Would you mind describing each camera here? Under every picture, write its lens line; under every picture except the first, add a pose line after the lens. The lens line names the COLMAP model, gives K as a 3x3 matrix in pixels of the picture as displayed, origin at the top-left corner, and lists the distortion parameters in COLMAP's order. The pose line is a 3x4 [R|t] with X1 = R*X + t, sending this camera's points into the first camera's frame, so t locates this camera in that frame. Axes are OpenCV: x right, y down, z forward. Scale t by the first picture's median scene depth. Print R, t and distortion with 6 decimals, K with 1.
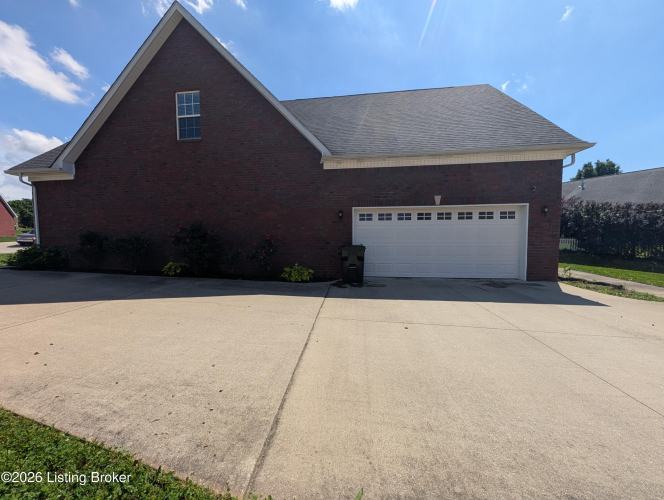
lens RADIAL K [[257.5, 0, 335.7], [0, 257.5, 250.8], [0, 0, 1]] dist [0.001624, 0.000377]
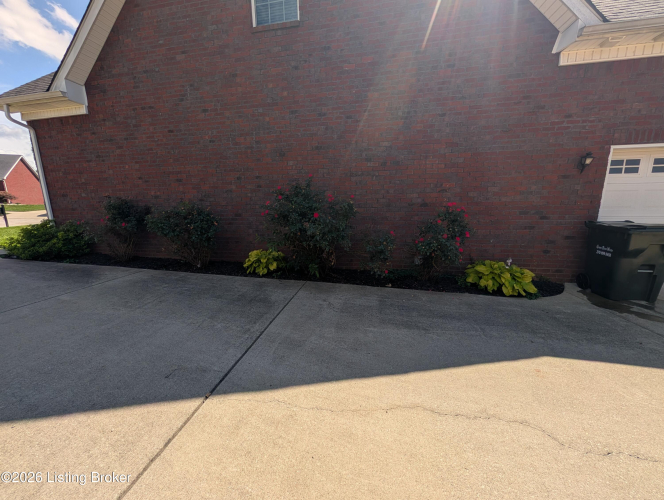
lens RADIAL K [[257.5, 0, 328.2], [0, 257.5, 252.1], [0, 0, 1]] dist [0.001624, 0.000377]
pose [[0.997498, 0.006408, -0.070409, -0.412368], [0.002978, 0.991193, 0.132389, -0.029596], [0.070637, -0.132268, 0.988694, 0.404680]]
